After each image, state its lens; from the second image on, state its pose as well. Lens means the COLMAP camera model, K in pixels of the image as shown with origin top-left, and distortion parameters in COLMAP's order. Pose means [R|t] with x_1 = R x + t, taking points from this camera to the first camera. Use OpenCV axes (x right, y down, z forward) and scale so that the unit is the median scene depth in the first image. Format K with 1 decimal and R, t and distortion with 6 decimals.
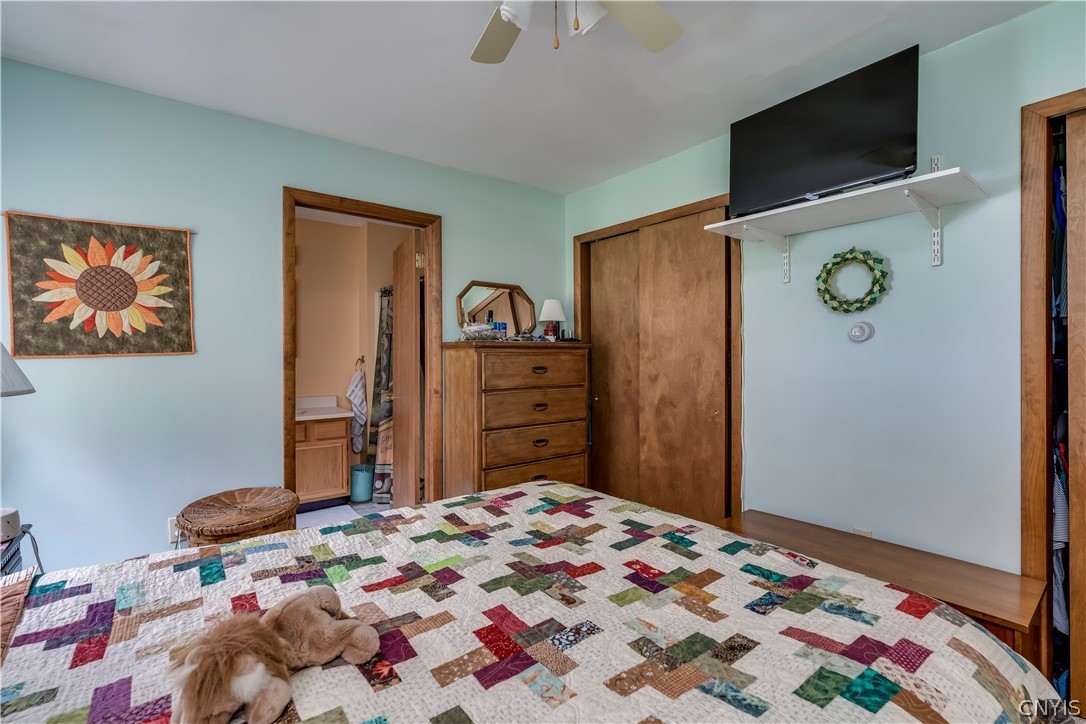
lens RADIAL K [[491.0, 0, 540.8], [0, 491.0, 357.0], [0, 0, 1]] dist [-0.013429, -0.000429]
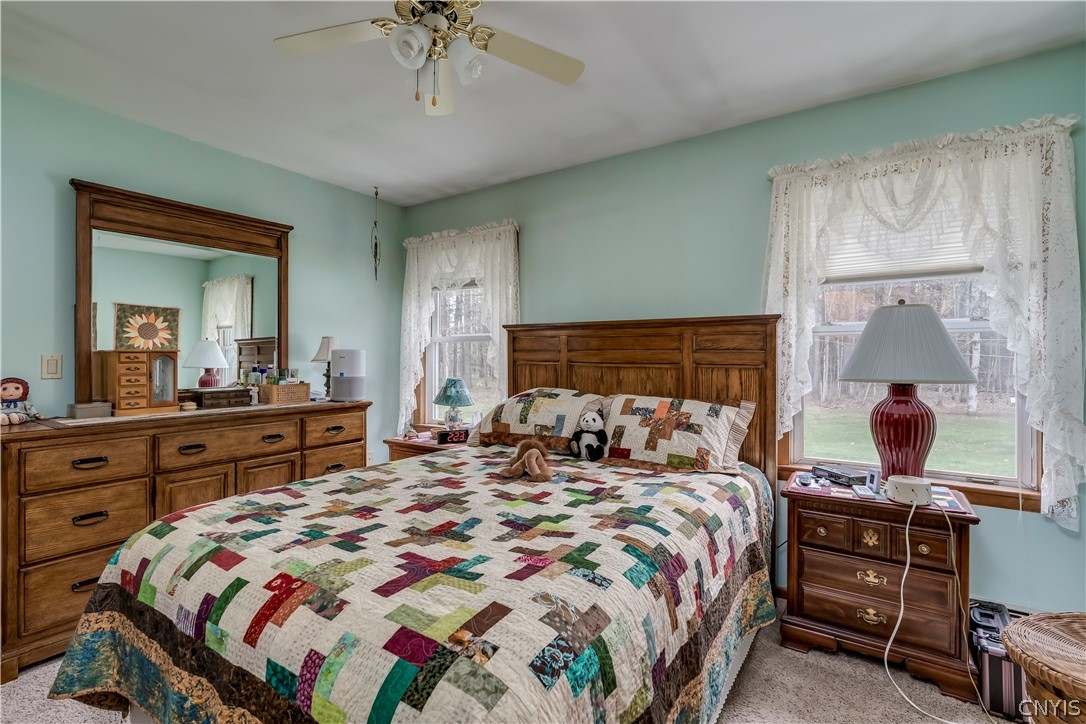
lens RADIAL K [[490.5, 0, 542.3], [0, 490.5, 356.9], [0, 0, 1]] dist [-0.000412, 0.000044]
pose [[-0.942859, 0.000665, -0.333190, 0.112835], [-0.001100, 0.999986, 0.005109, 0.003568], [0.333189, 0.005184, -0.942846, 1.364010]]
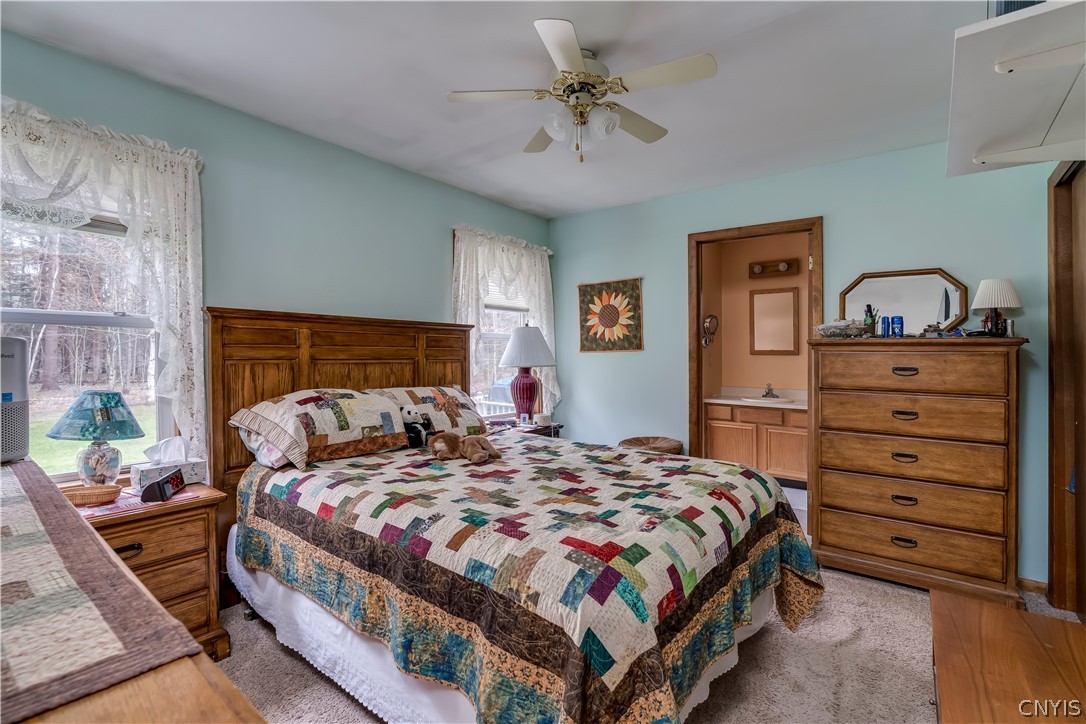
lens RADIAL K [[490.5, 0, 542.3], [0, 490.5, 356.9], [0, 0, 1]] dist [-0.000412, 0.000044]
pose [[0.258722, 0.015098, -0.965834, 0.948356], [-0.011498, 0.999855, 0.012550, -0.002674], [0.965883, 0.007858, 0.258858, 0.263421]]
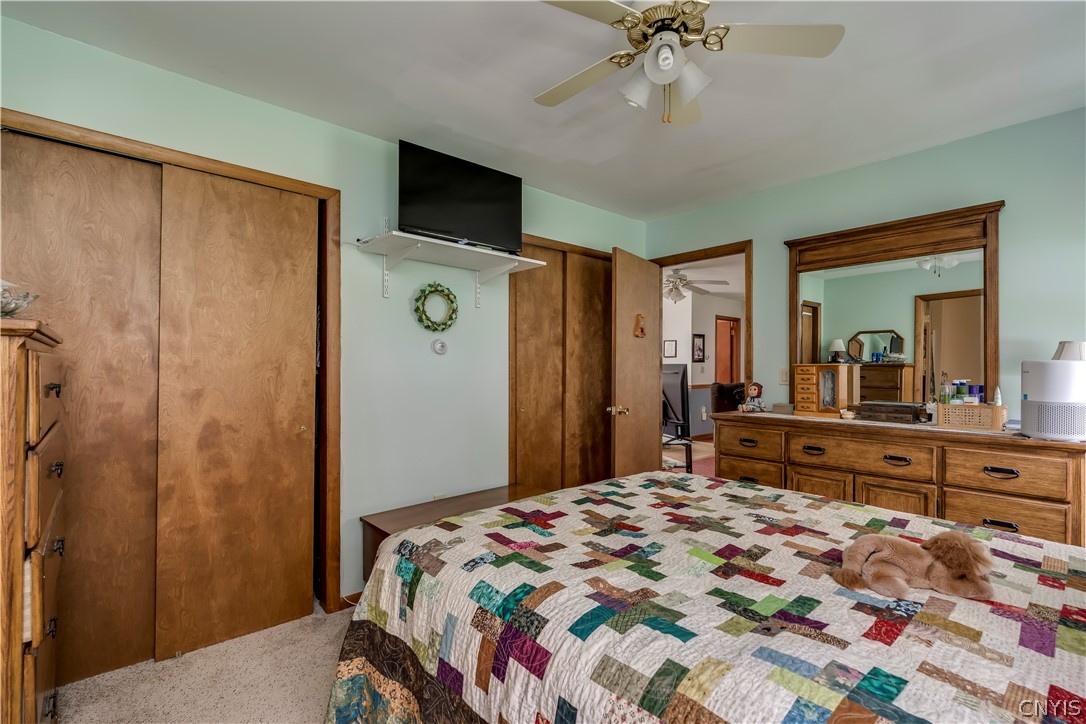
lens RADIAL K [[493.7, 0, 546.0], [0, 493.7, 363.9], [0, 0, 1]] dist [-0.009530, -0.000244]
pose [[-0.083885, 0.008156, 0.996442, -0.731197], [-0.001544, 0.999964, -0.008315, 0.006941], [-0.996474, -0.002236, -0.083869, 0.848221]]
